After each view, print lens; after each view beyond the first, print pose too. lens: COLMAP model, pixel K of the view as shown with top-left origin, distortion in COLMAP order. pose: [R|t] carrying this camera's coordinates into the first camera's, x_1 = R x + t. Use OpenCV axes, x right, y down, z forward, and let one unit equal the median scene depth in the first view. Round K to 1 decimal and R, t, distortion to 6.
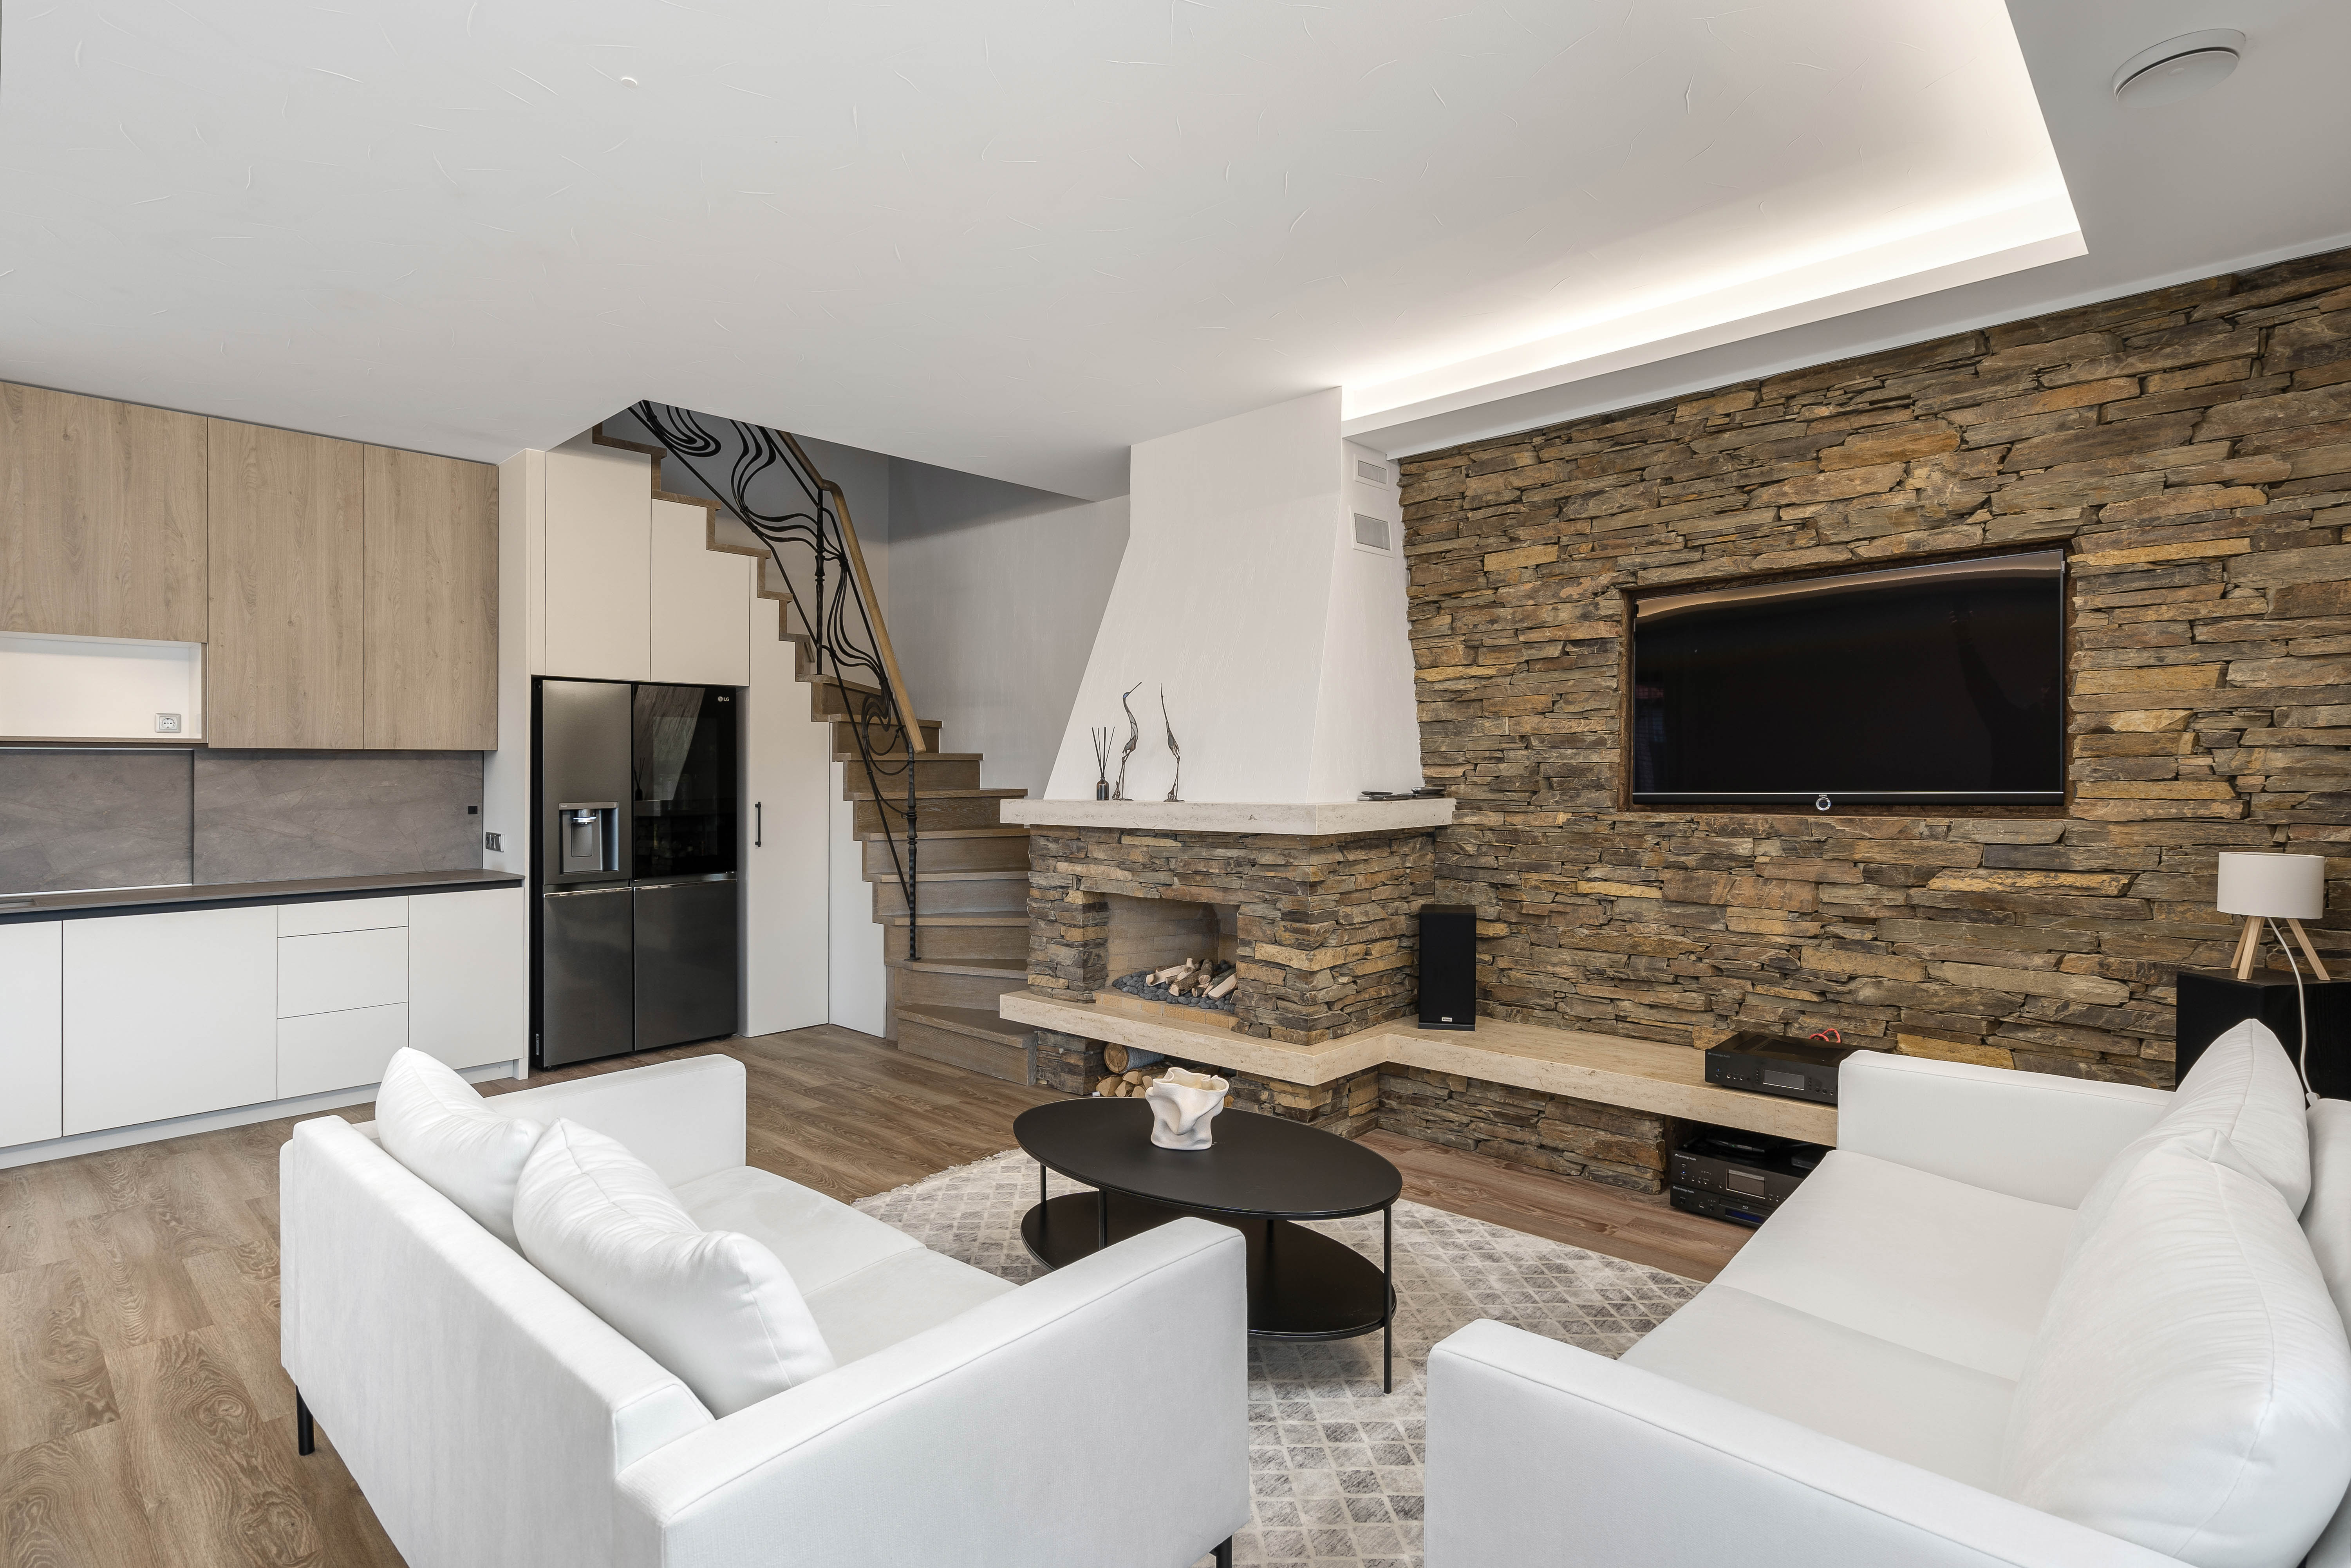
lens RADIAL K [[1154.9, 0, 1175.4], [0, 1154.9, 777.4], [0, 0, 1]] dist [0.000670, 0.000809]
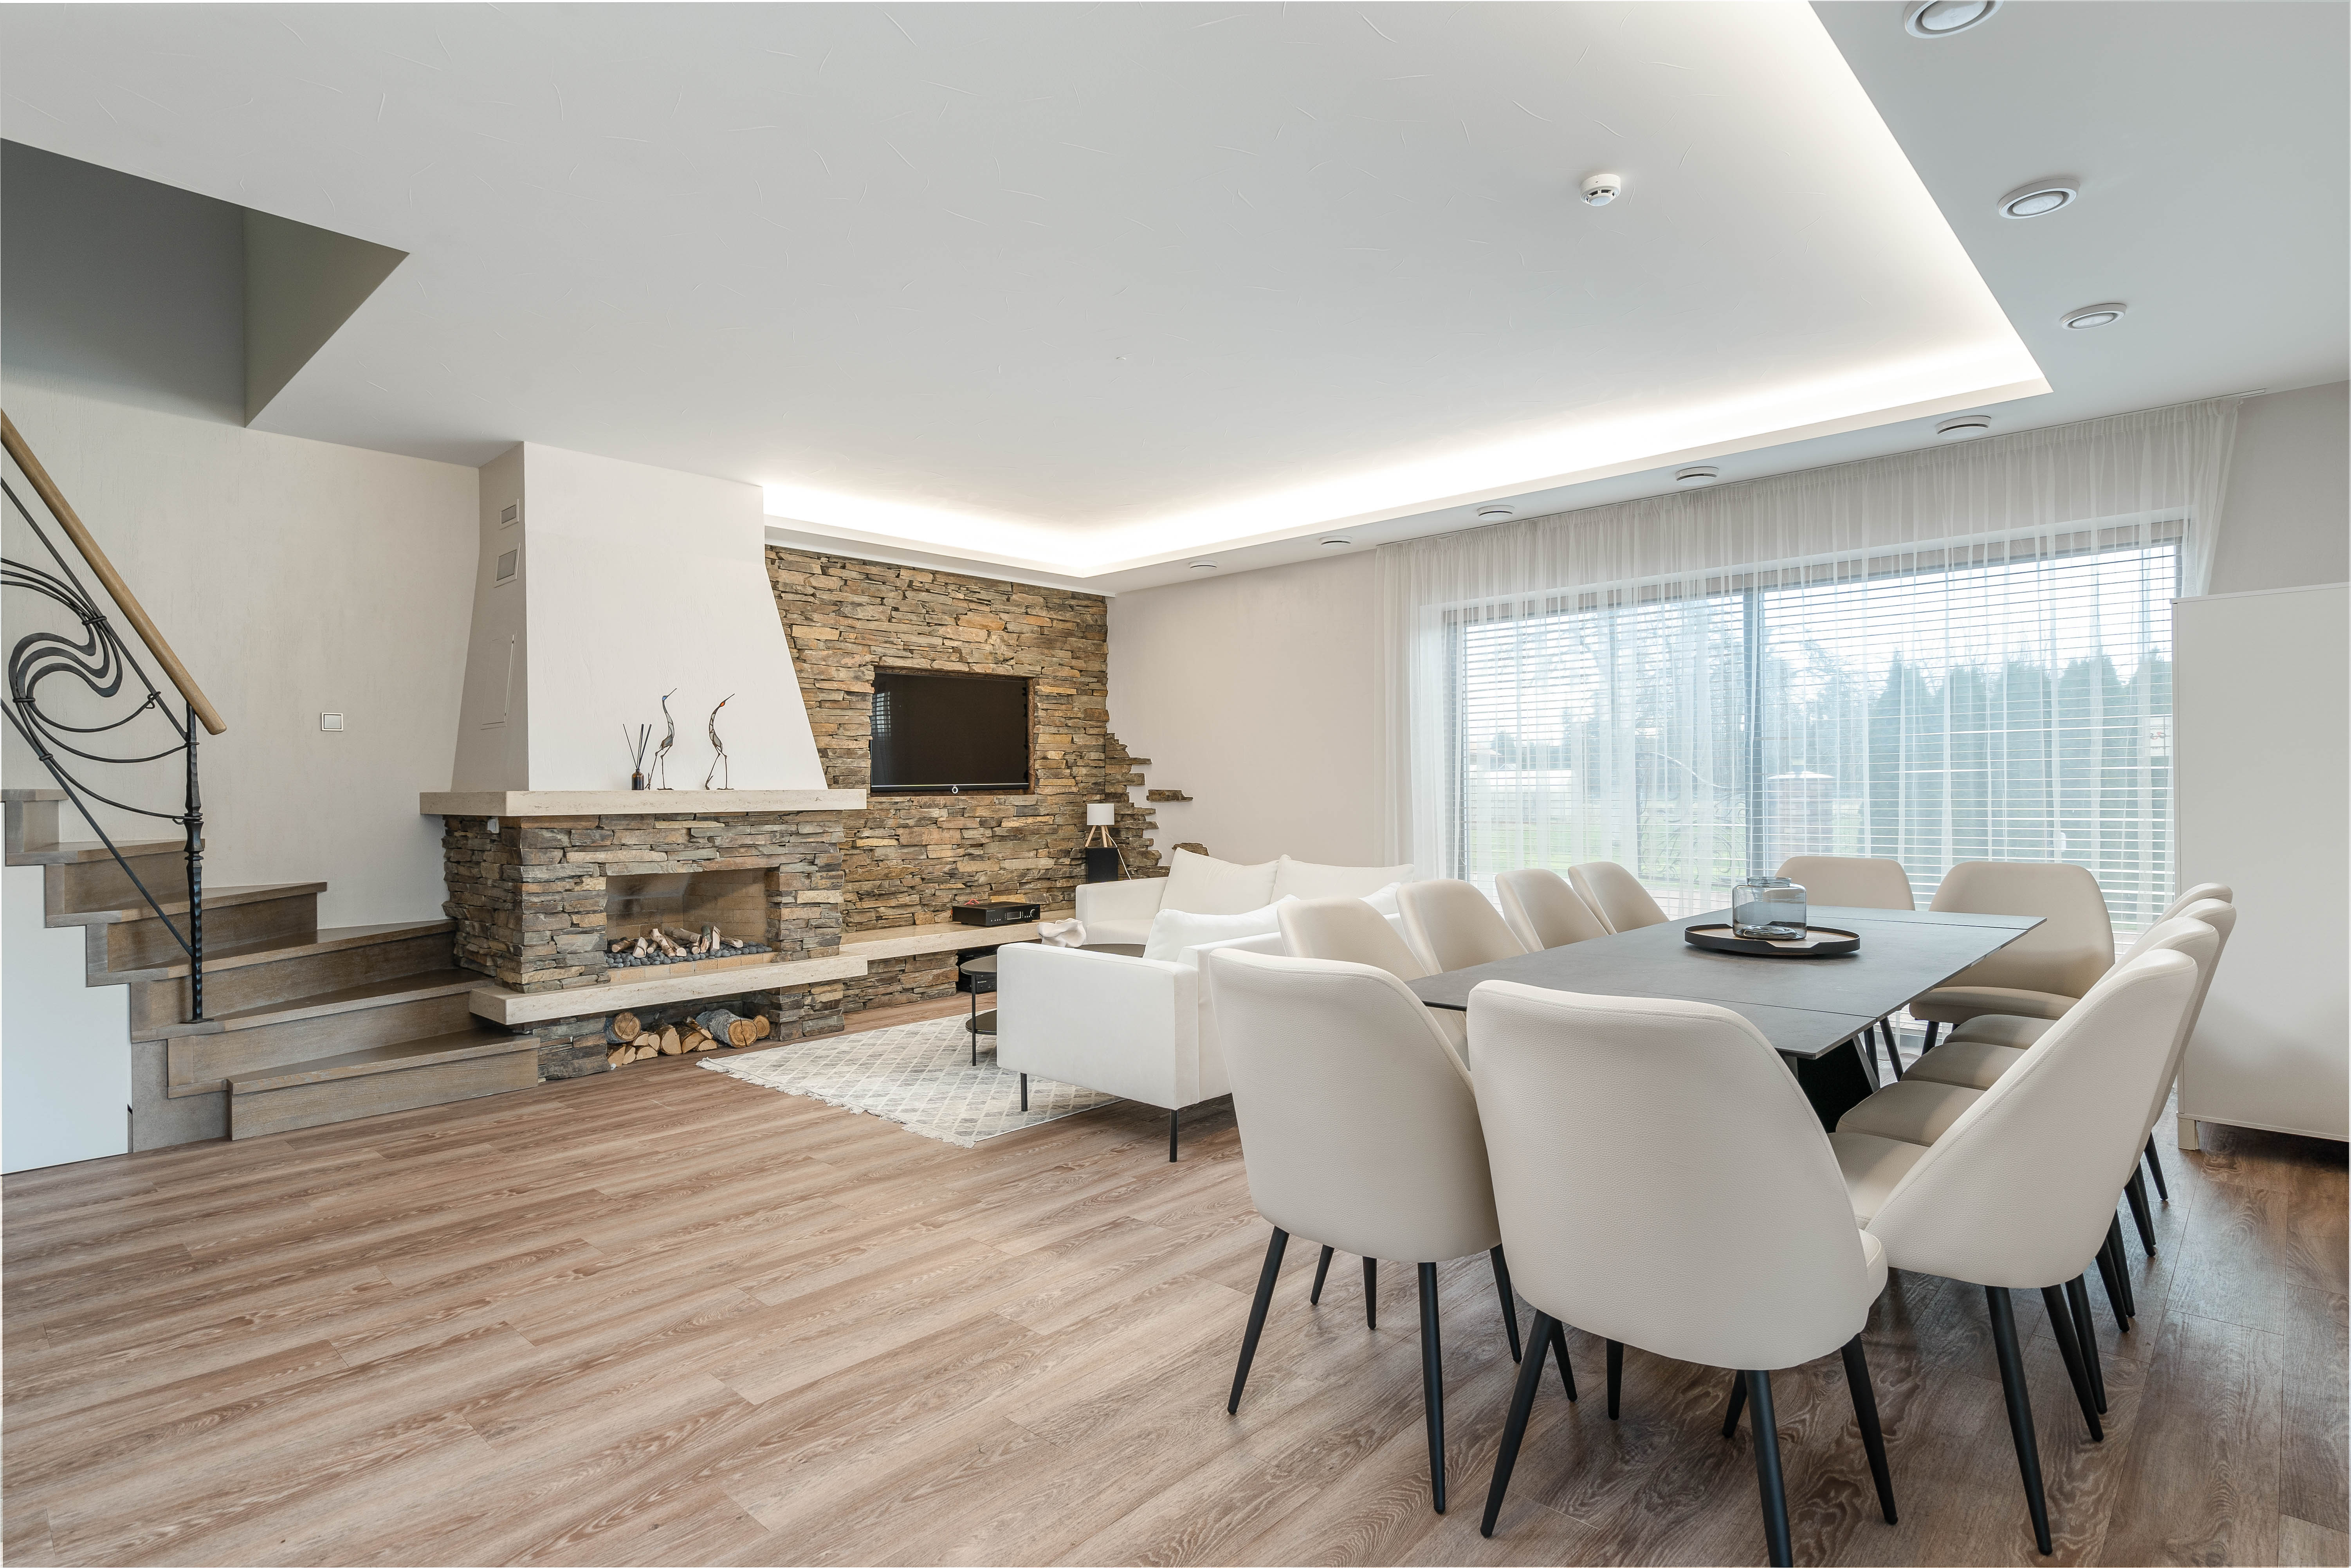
lens RADIAL K [[1202.5, 0, 1176.1], [0, 1202.5, 792.4], [0, 0, 1]] dist [0.000760, 0.000112]
pose [[0.002487, 0.008234, 0.999963, -1.408052], [0.016379, 0.999832, -0.008274, 0.046468], [-0.999863, 0.016399, 0.002352, 0.567377]]
